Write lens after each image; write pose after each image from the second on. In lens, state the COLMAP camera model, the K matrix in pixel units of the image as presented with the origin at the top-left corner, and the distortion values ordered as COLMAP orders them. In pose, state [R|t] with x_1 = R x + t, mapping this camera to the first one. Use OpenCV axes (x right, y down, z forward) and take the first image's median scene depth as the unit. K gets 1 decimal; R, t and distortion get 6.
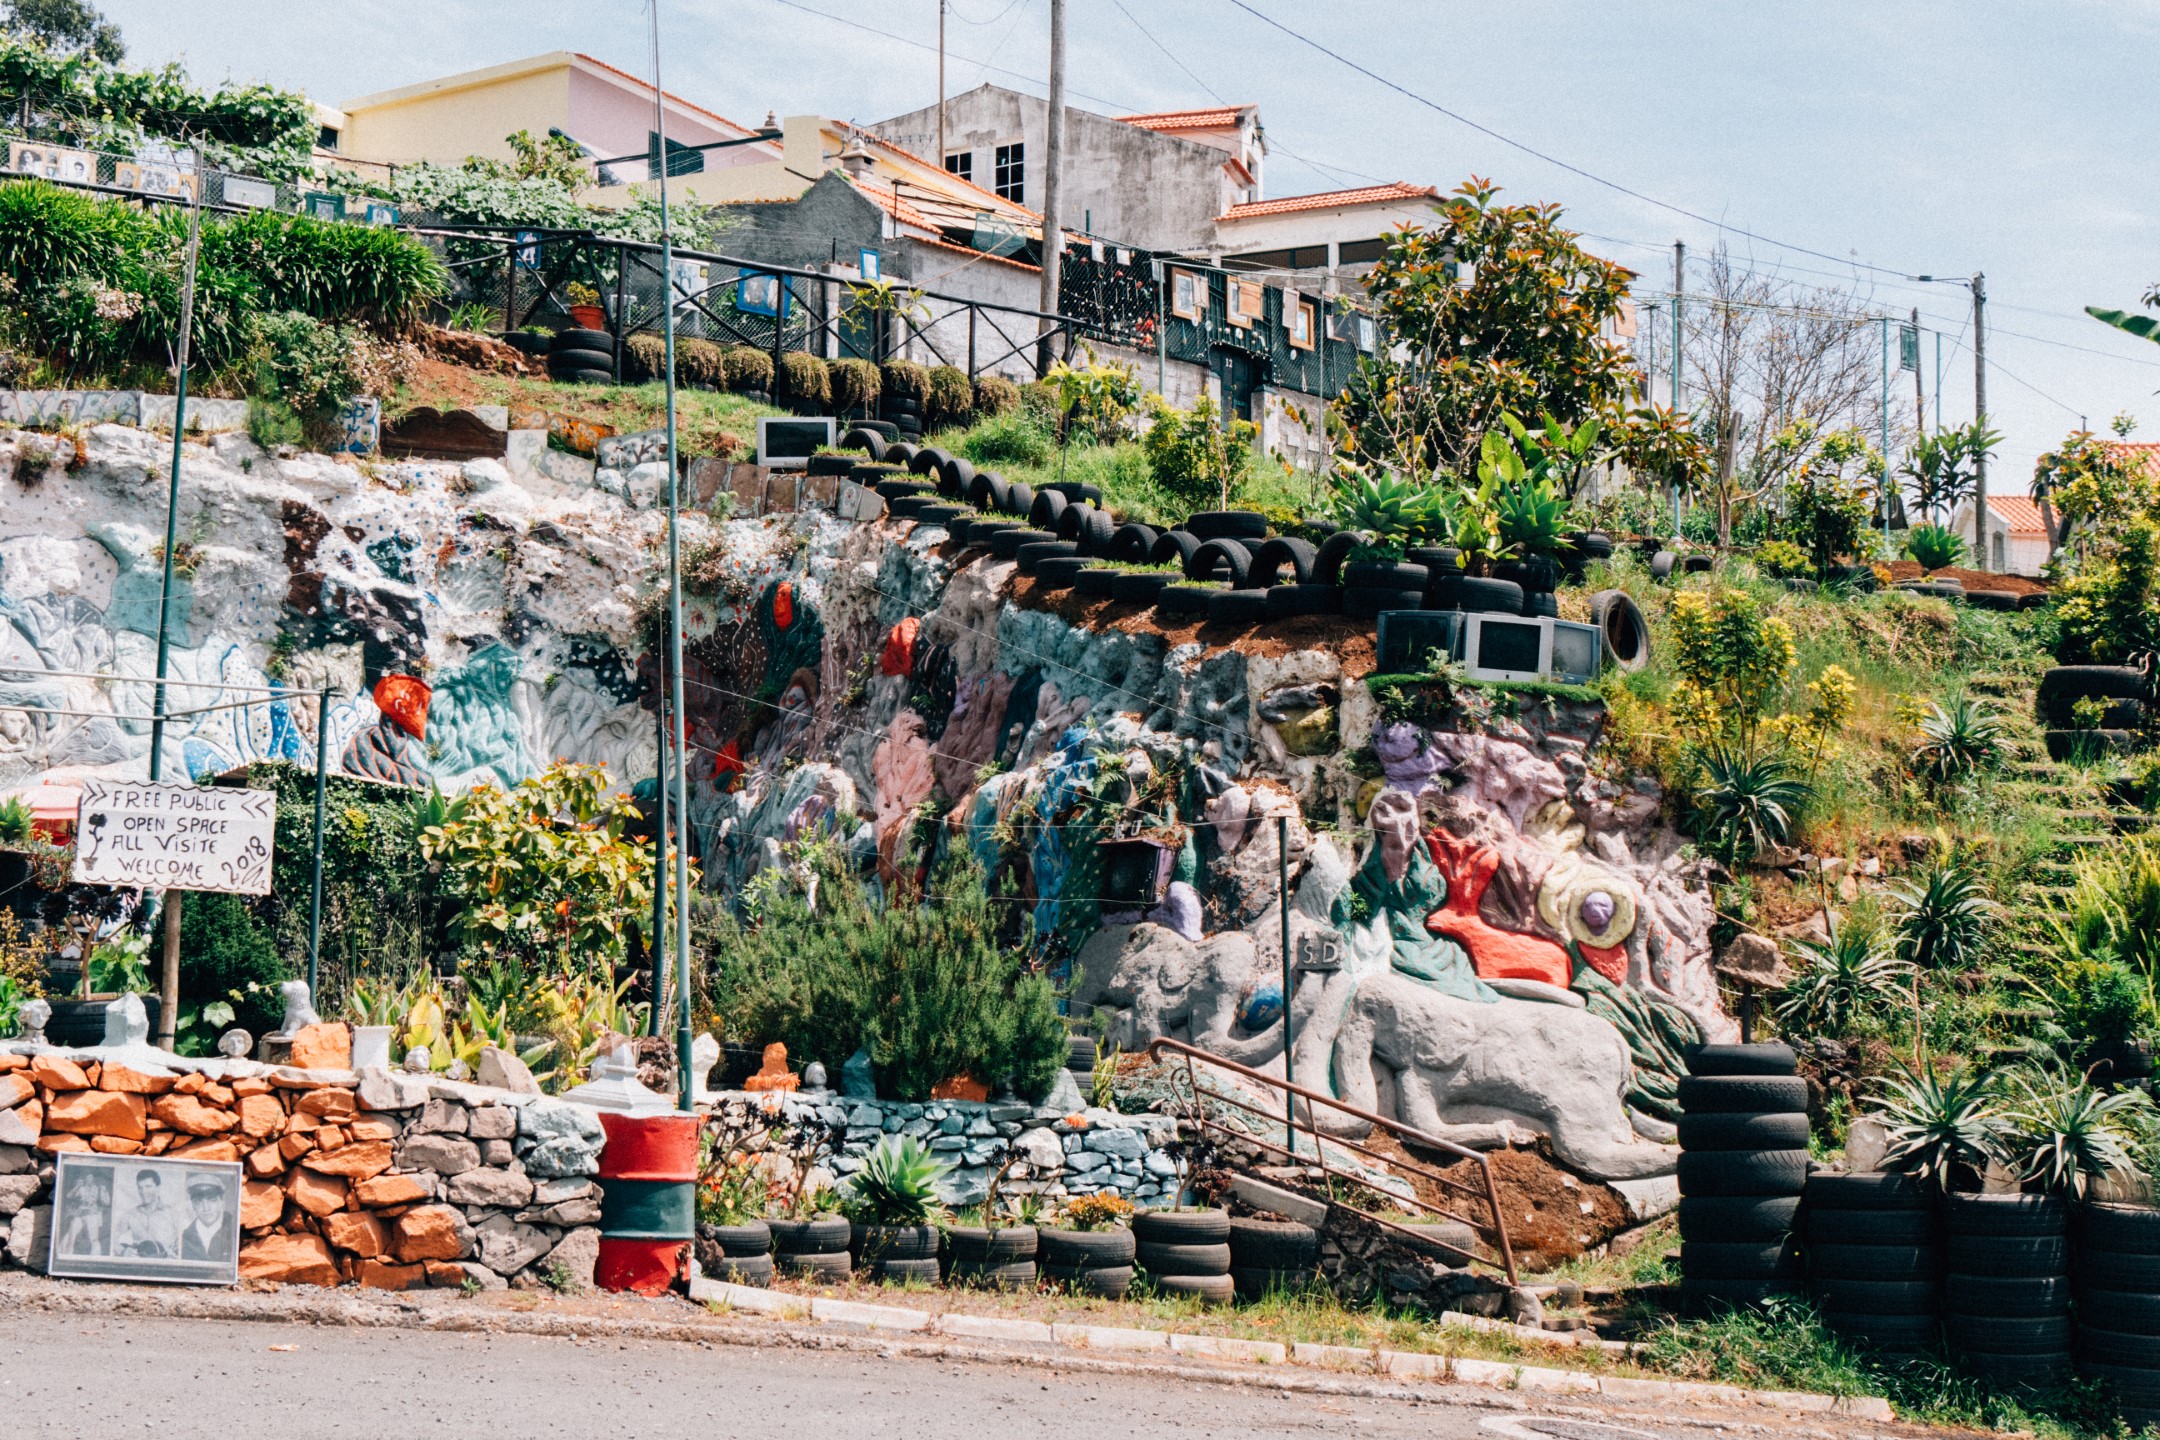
lens RADIAL K [[2835.3, 0, 1080.0], [0, 2835.3, 720.0], [0, 0, 1]] dist [-0.071369, 0.000888]
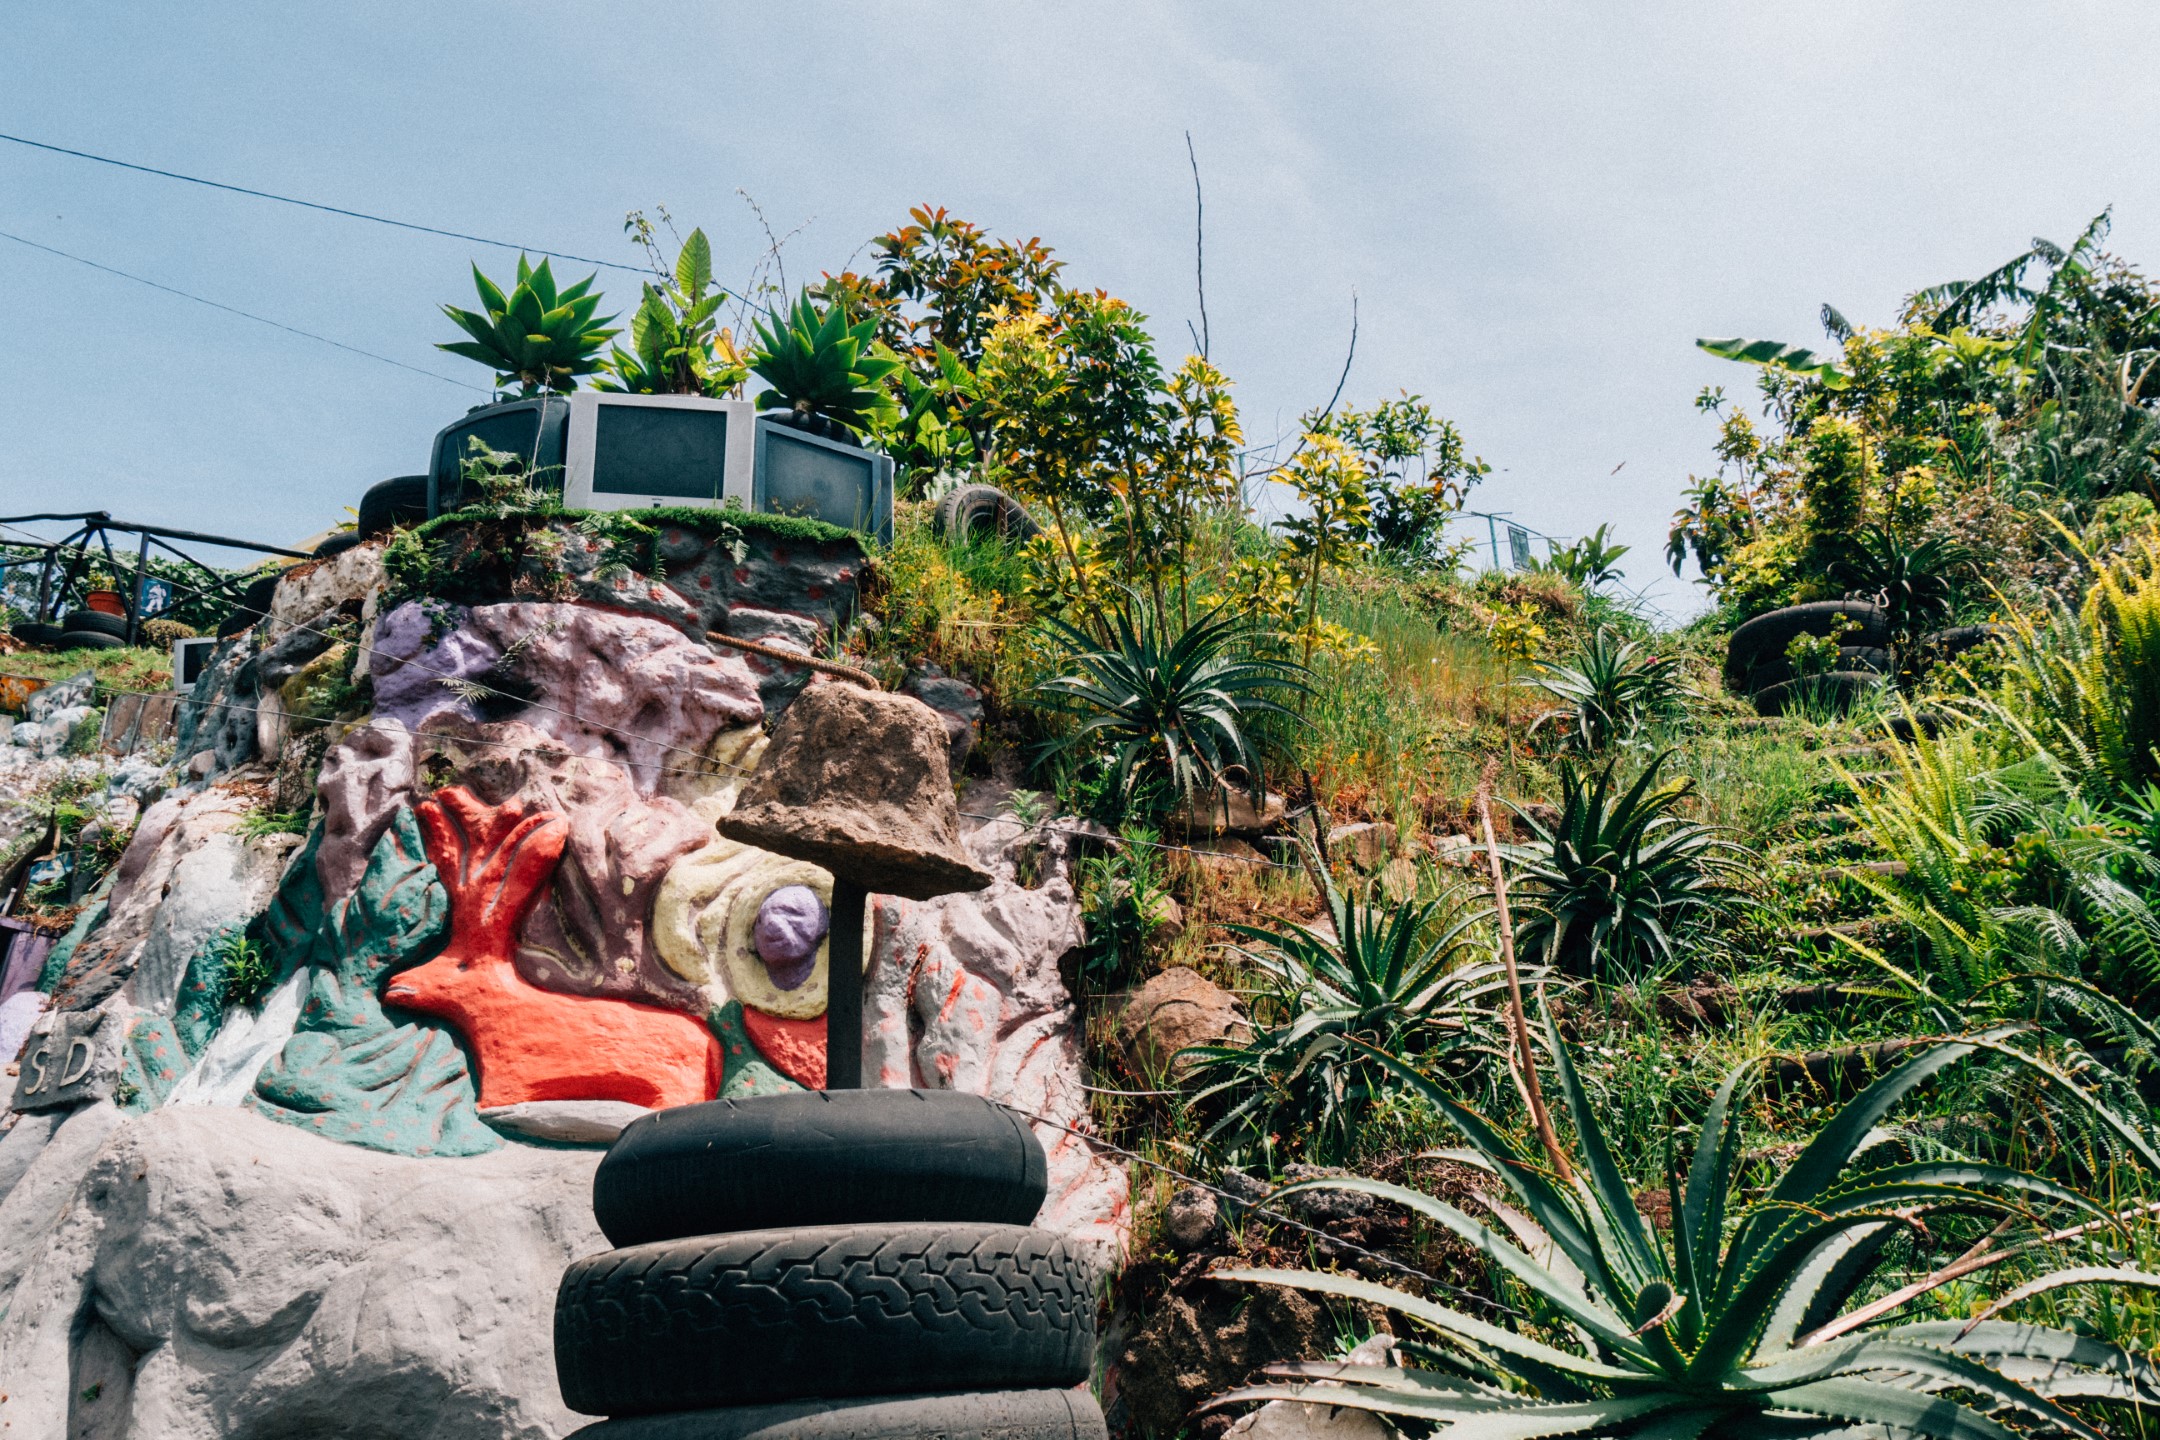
lens RADIAL K [[1890.7, 0, 1080.0], [0, 1890.7, 720.0], [0, 0, 1]] dist [-0.041899, 0.002324]
pose [[0.996860, -0.073237, 0.030101, 0.217940], [0.078169, 0.970836, -0.226641, 0.103134], [-0.012624, 0.228282, 0.973513, 0.711720]]
